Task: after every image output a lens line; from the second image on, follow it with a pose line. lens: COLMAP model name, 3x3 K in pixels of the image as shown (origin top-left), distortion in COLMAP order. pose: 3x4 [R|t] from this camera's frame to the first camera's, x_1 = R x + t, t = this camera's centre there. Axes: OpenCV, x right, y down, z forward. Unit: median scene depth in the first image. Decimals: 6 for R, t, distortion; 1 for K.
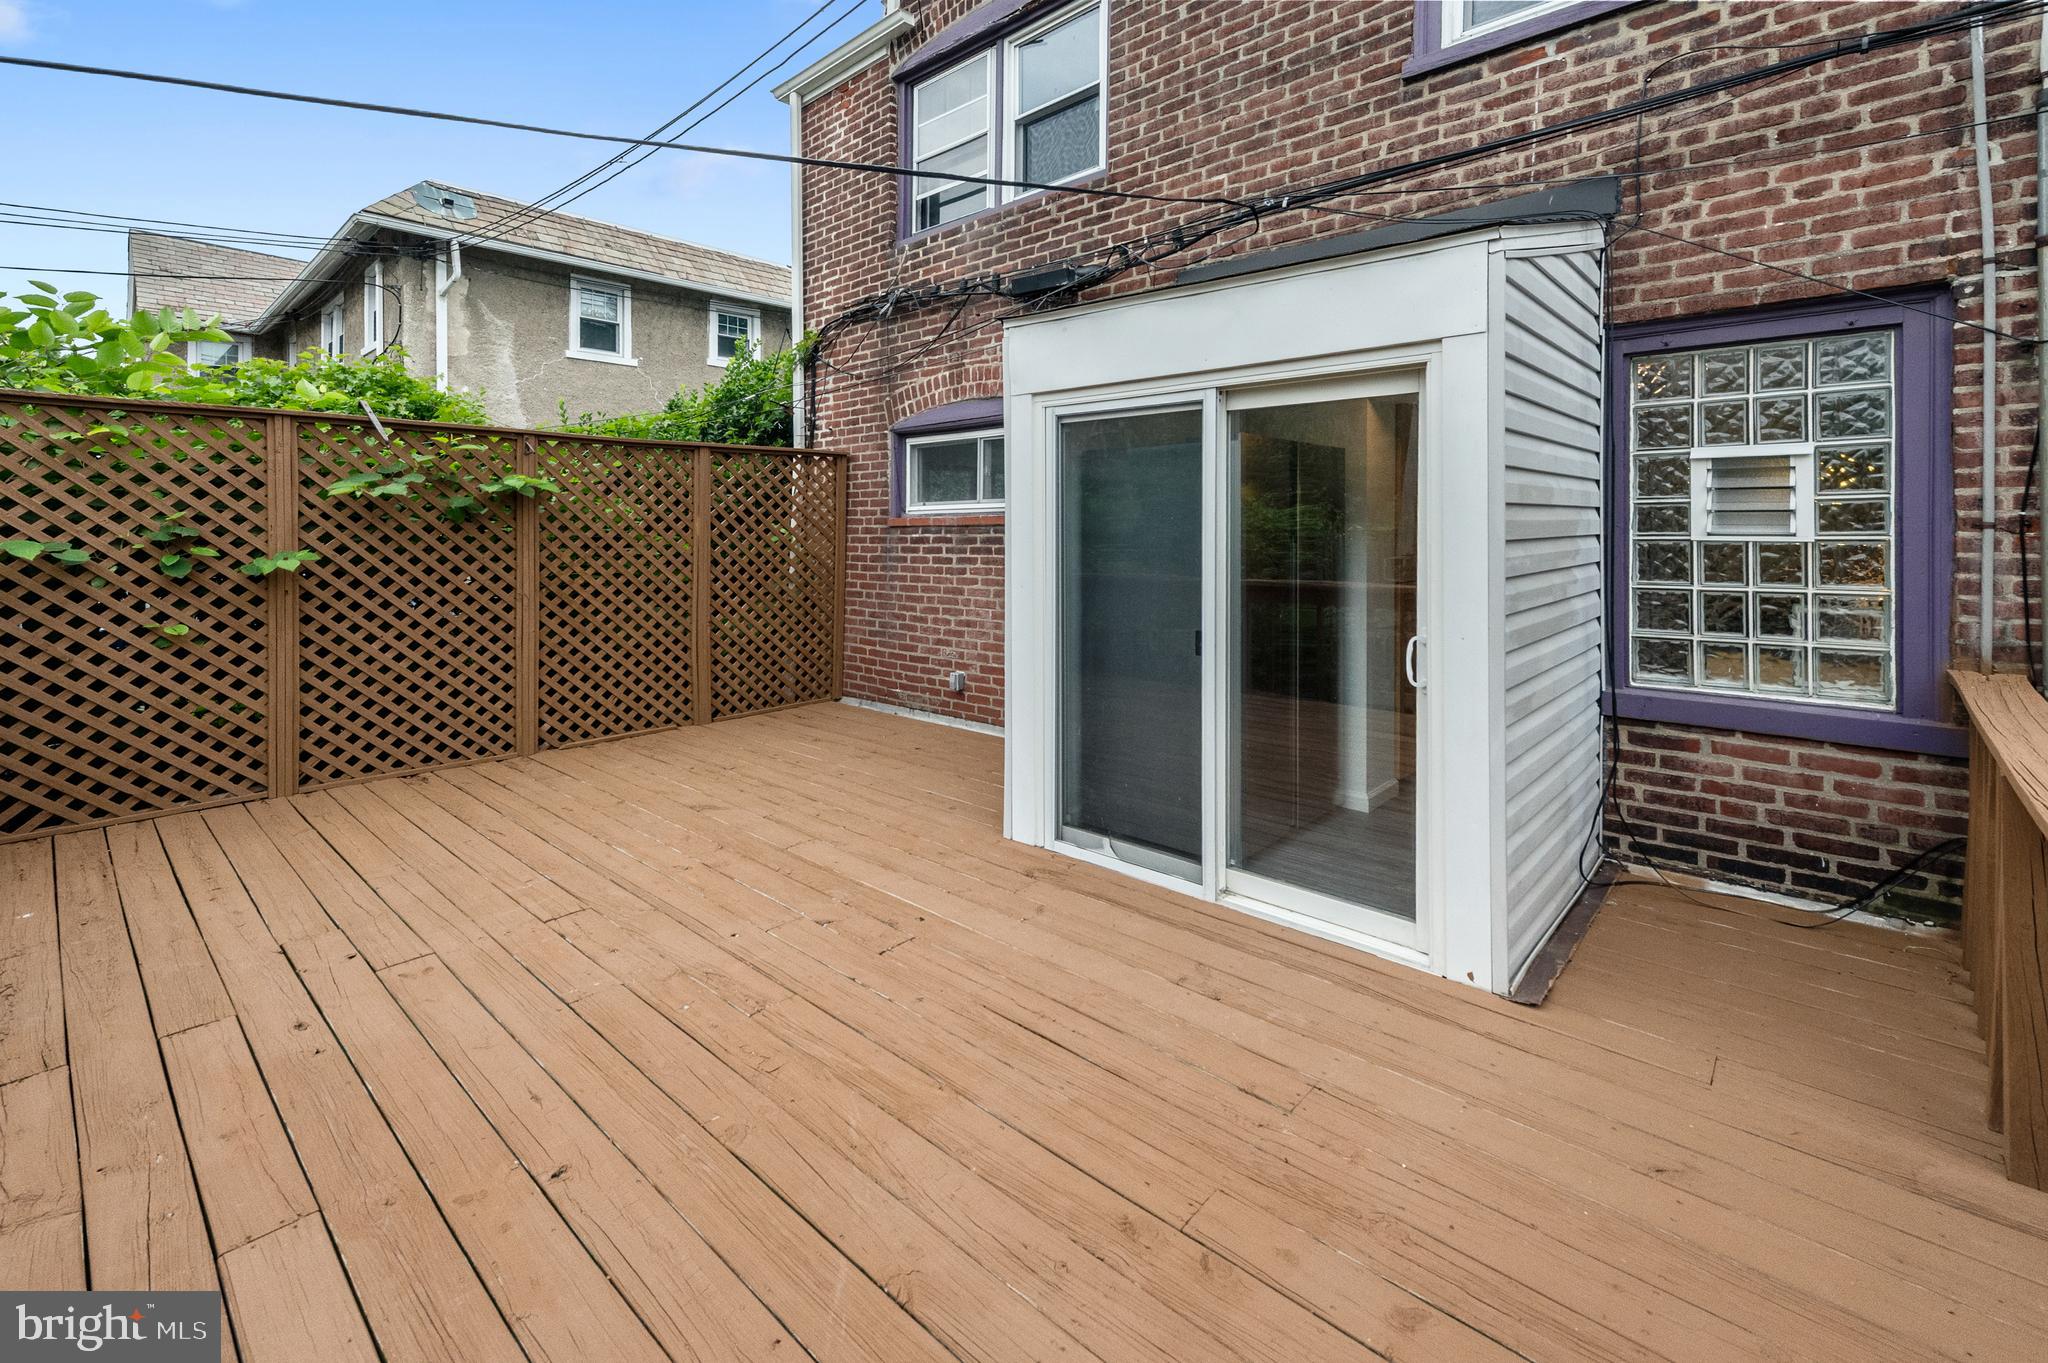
lens RADIAL K [[853.4, 0, 1204.3], [0, 853.4, 531.3], [0, 0, 1]] dist [0.007837, 0.000620]
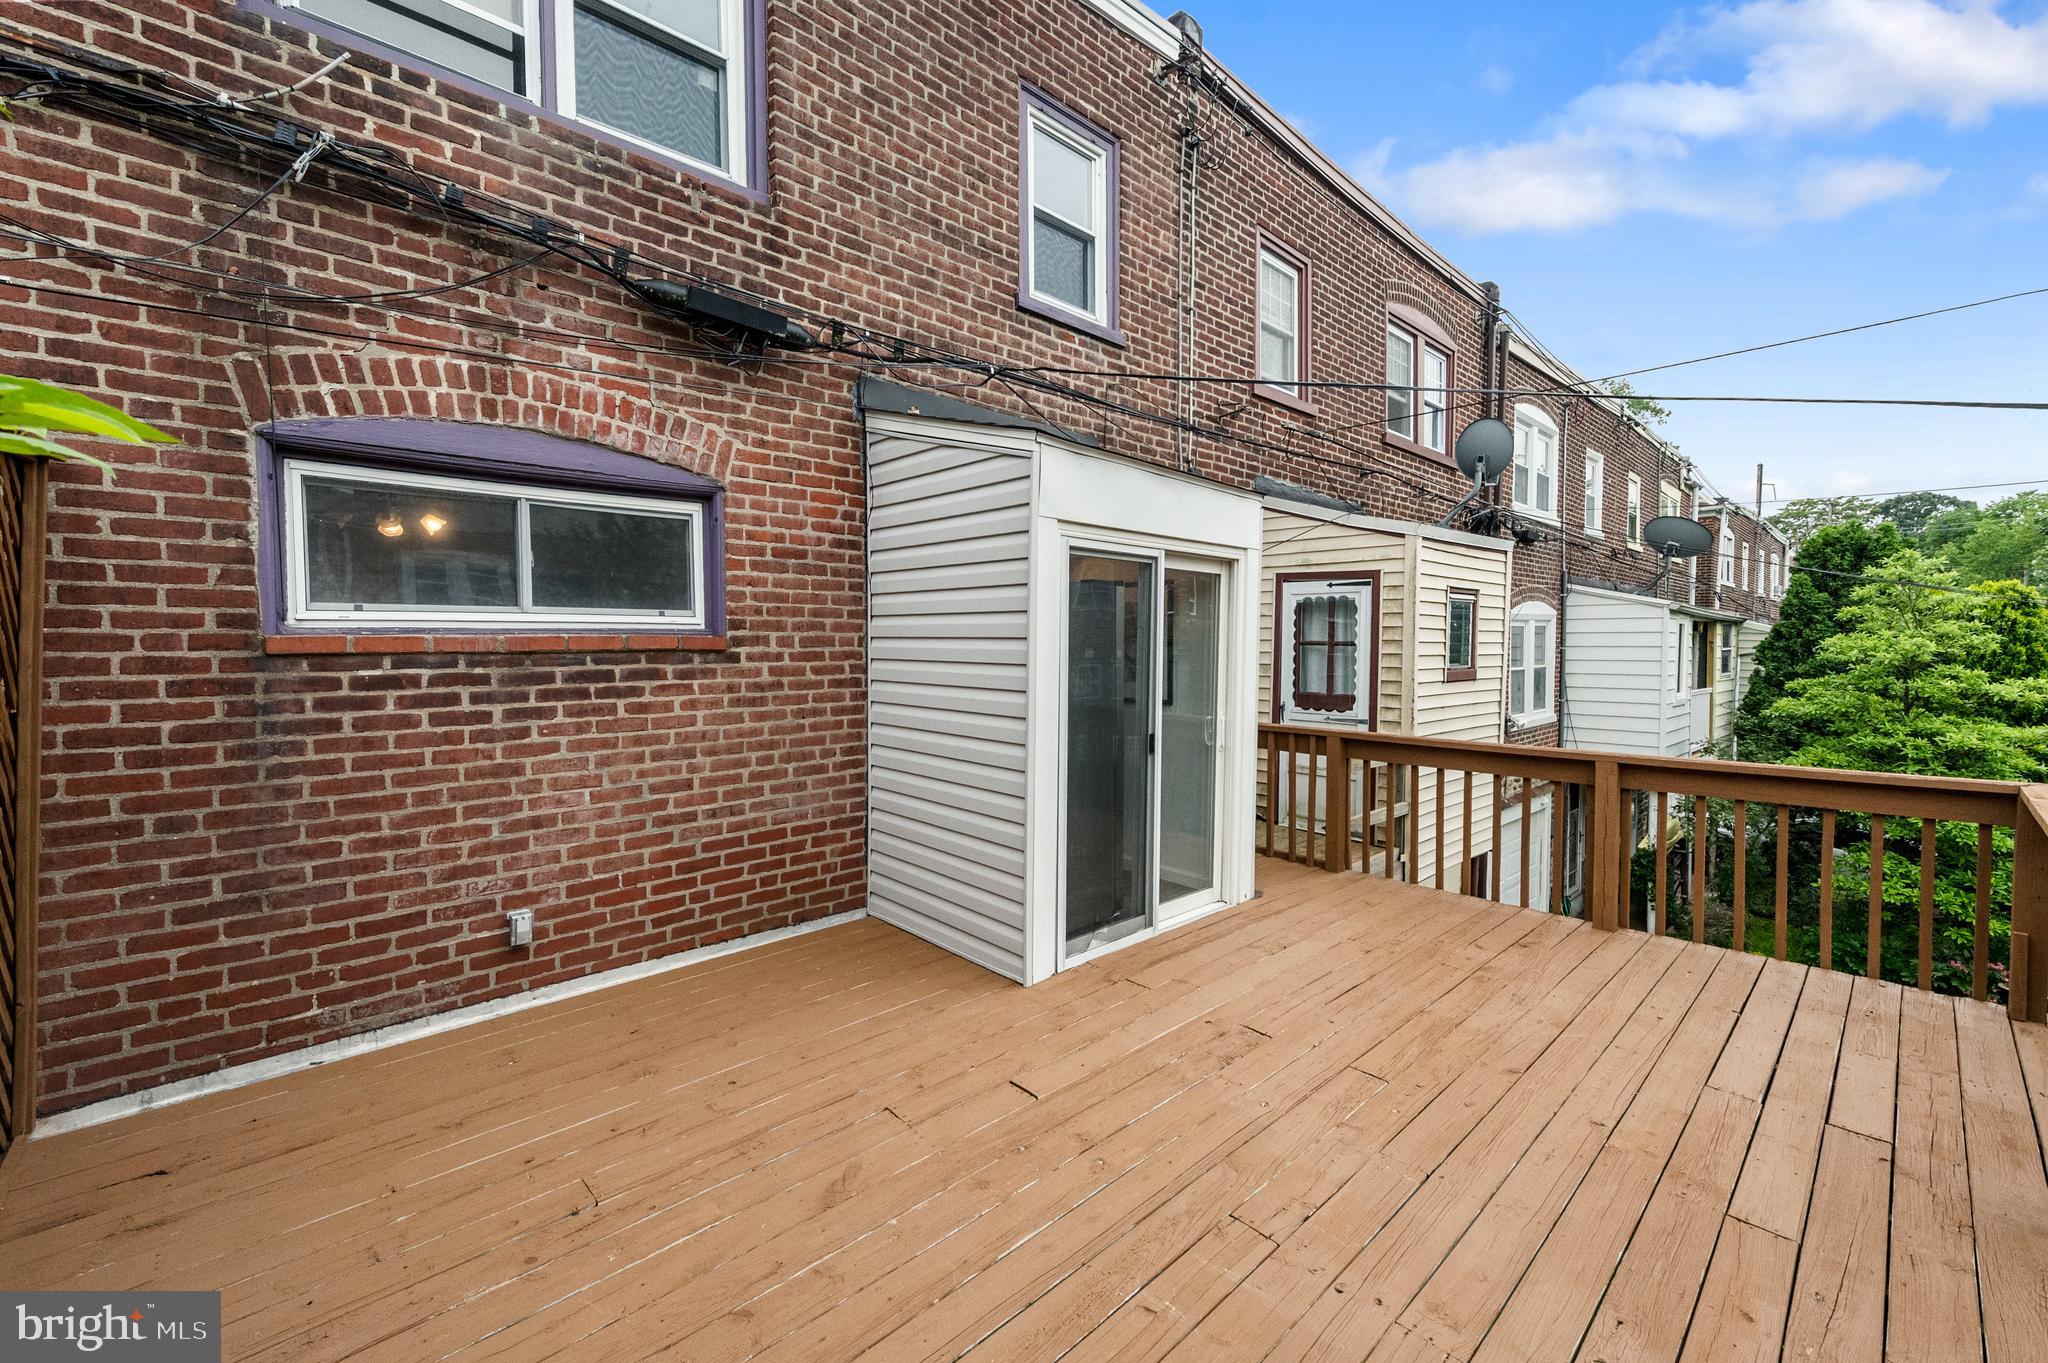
lens RADIAL K [[822.5, 0, 1032.7], [0, 822.5, 673.1], [0, 0, 1]] dist [0.010486, -0.000523]
pose [[0.181627, -0.029757, 0.982917, -0.824166], [0.001535, 0.999549, 0.029977, -0.009408], [-0.983366, -0.003935, 0.181591, 0.618388]]
